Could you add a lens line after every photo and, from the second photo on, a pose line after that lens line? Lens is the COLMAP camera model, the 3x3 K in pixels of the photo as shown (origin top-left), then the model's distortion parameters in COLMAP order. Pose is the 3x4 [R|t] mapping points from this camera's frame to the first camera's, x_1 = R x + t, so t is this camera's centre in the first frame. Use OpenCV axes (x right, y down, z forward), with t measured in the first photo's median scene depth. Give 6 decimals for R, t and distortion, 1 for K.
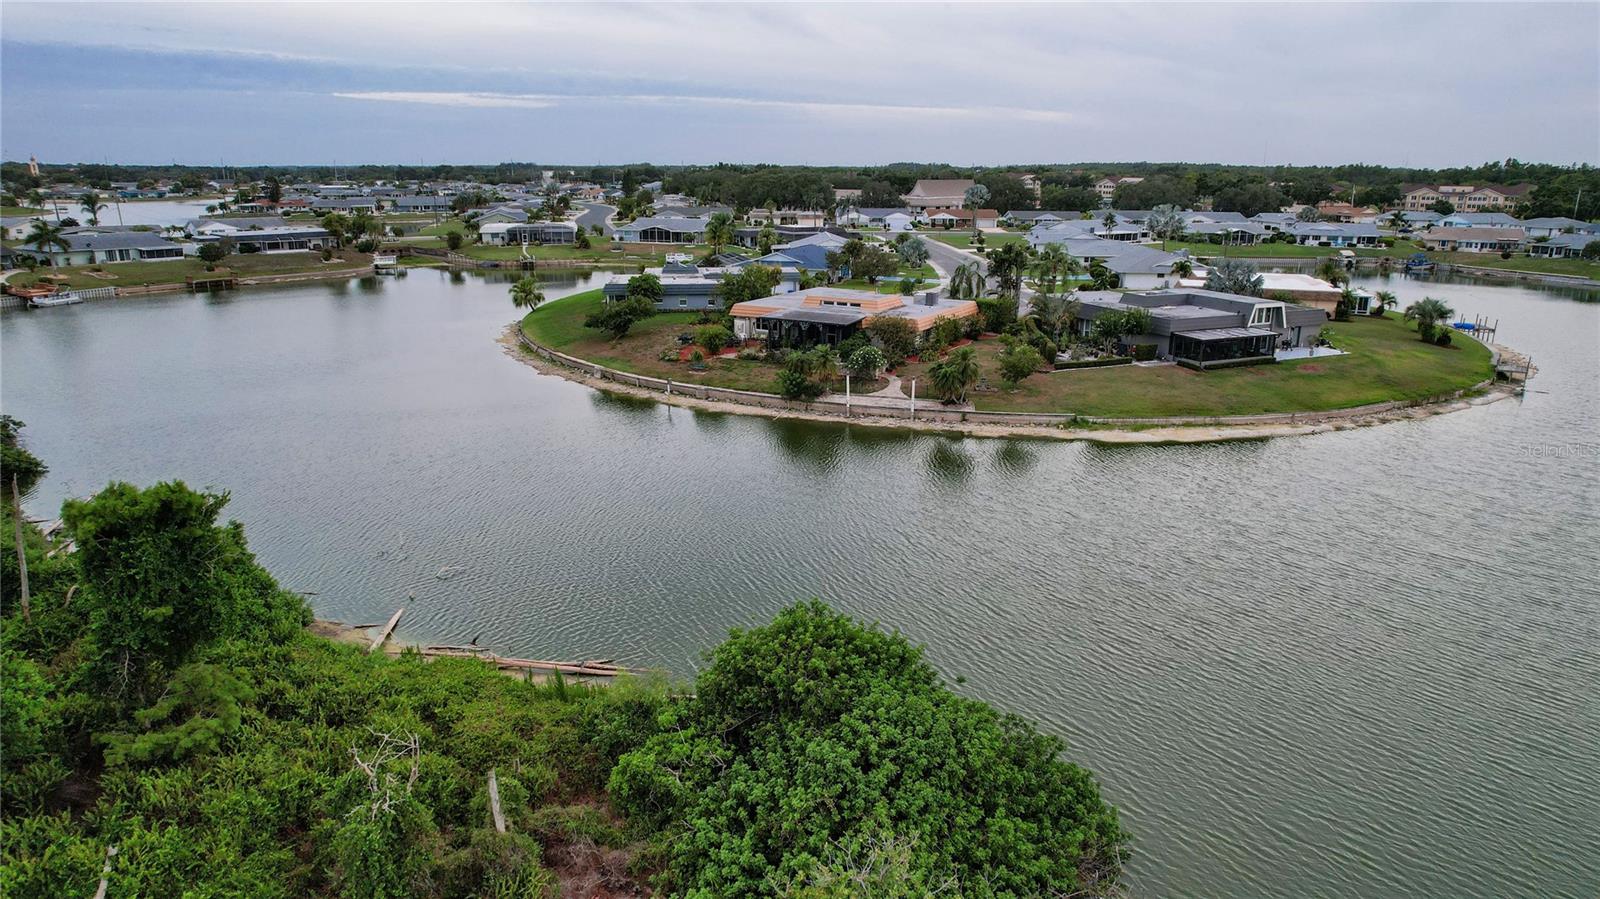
lens RADIAL K [[1036.5, 0, 800.0], [0, 1036.5, 449.5], [0, 0, 1]] dist [-0.072767, 0.067434]
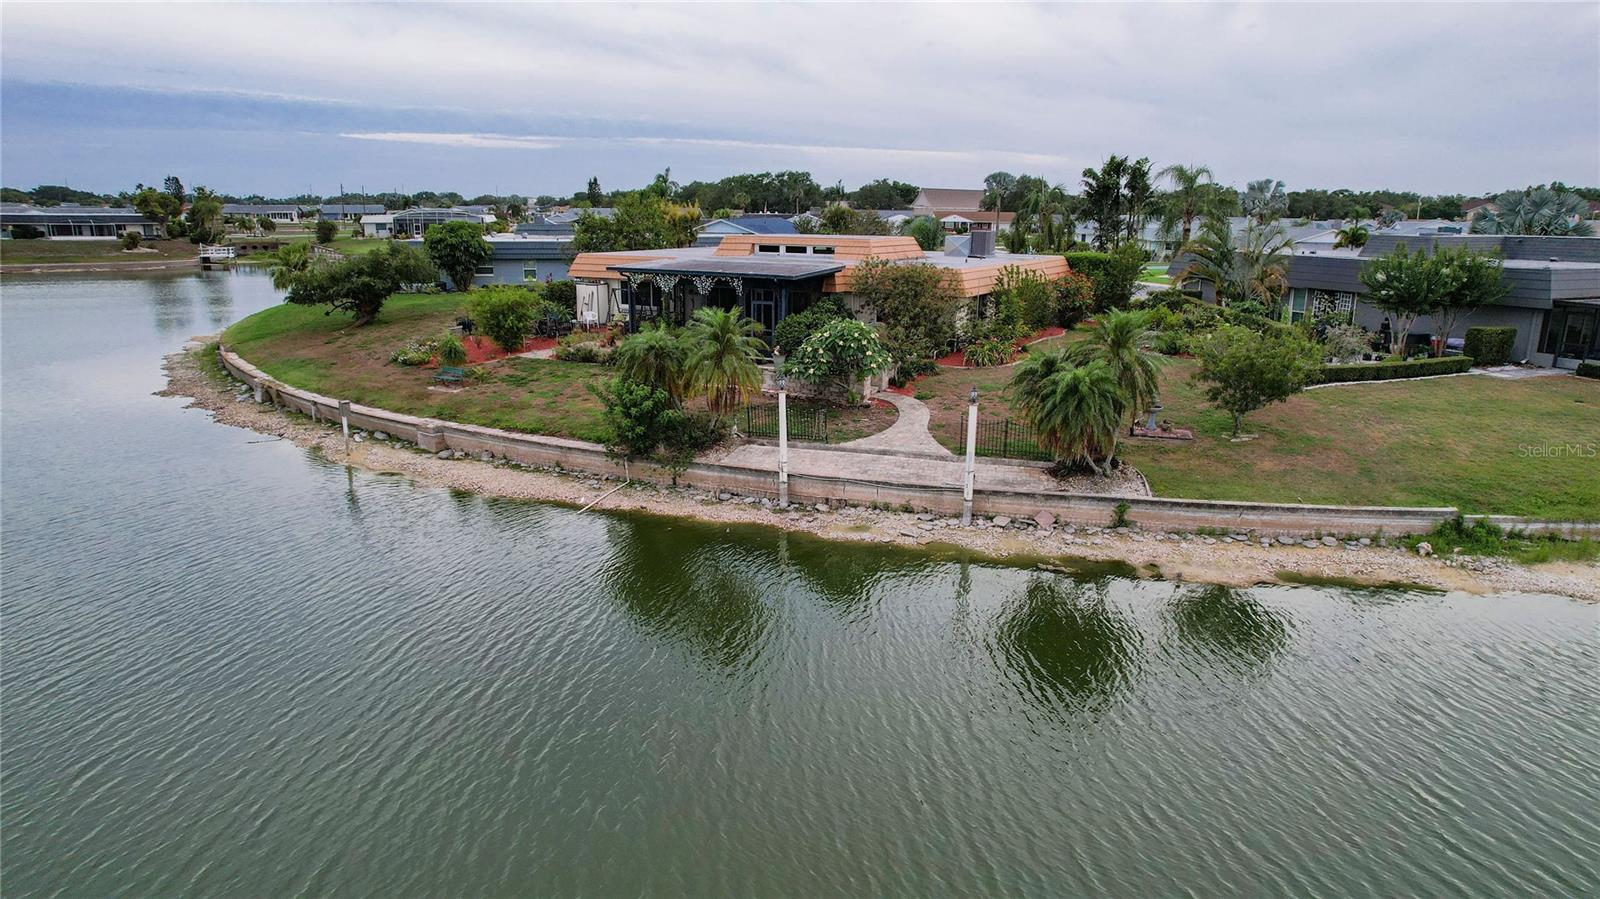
lens RADIAL K [[1020.6, 0, 800.0], [0, 1020.6, 449.5], [0, 0, 1]] dist [-0.067745, 0.059353]
pose [[0.999977, 0.005697, 0.003621, 0.049448], [-0.005564, 0.999351, -0.035577, -0.038448], [-0.003821, 0.035556, 0.999360, 0.636897]]
